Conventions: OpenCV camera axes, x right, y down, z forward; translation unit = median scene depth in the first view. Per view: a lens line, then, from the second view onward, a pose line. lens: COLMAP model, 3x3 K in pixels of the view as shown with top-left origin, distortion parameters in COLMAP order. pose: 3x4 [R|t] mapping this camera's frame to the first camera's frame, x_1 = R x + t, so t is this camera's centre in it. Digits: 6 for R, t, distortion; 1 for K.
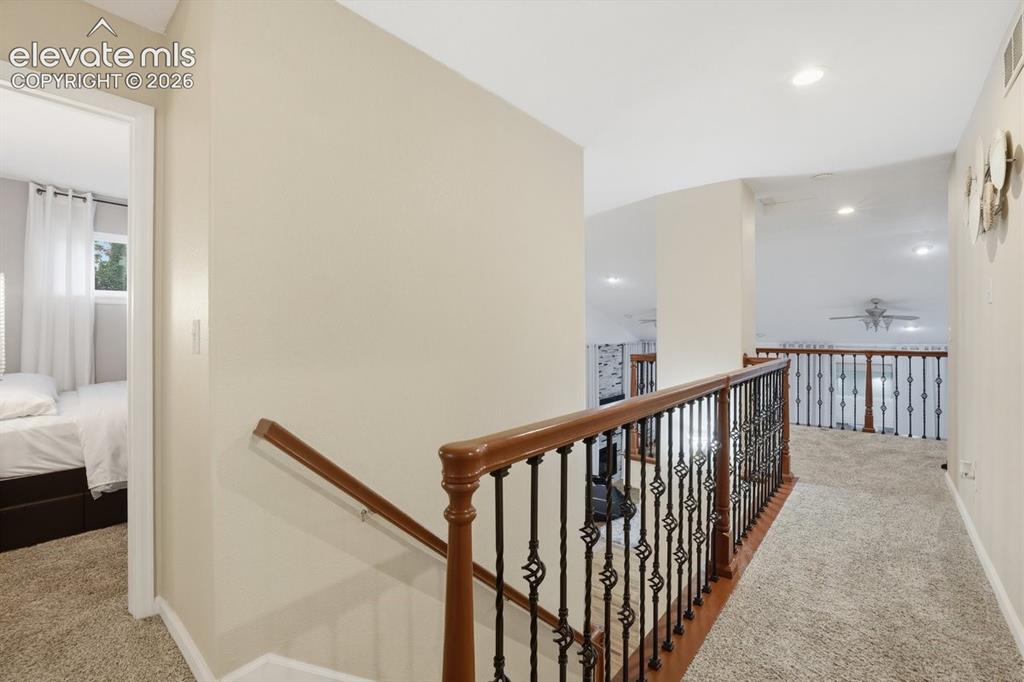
lens RADIAL K [[444.9, 0, 515.1], [0, 444.9, 330.5], [0, 0, 1]] dist [-0.044056, 0.014612]
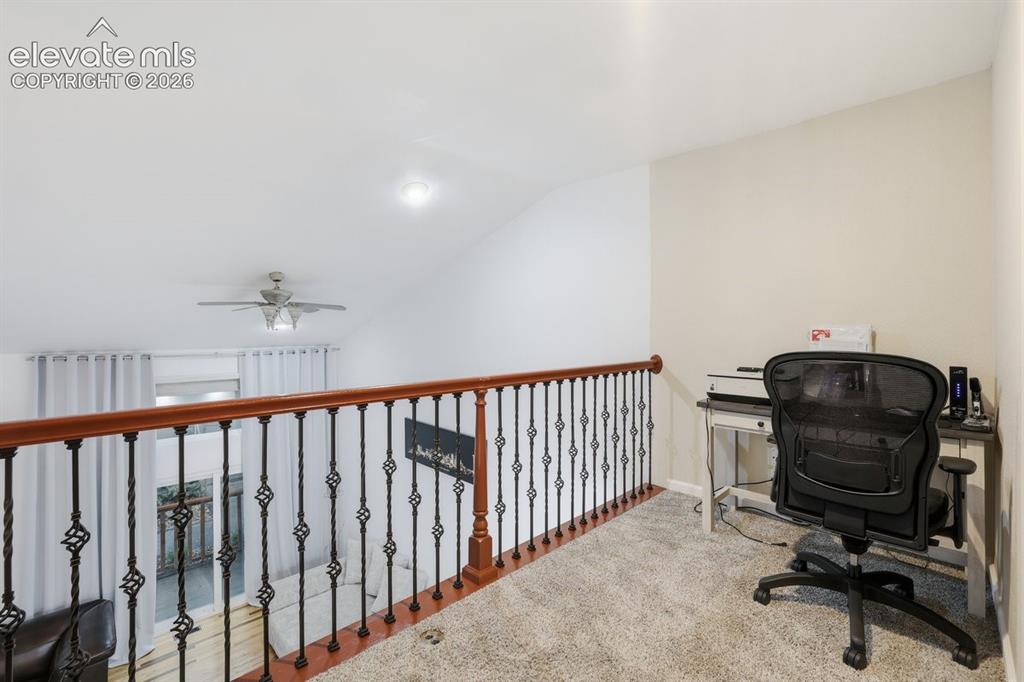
lens RADIAL K [[459.0, 0, 512.1], [0, 459.0, 328.8], [0, 0, 1]] dist [-0.045319, 0.018752]
pose [[0.100782, 0.000558, 0.994908, 0.343672], [-0.002352, 0.999997, -0.000322, 0.000070], [-0.994906, -0.002308, 0.100783, 0.805568]]
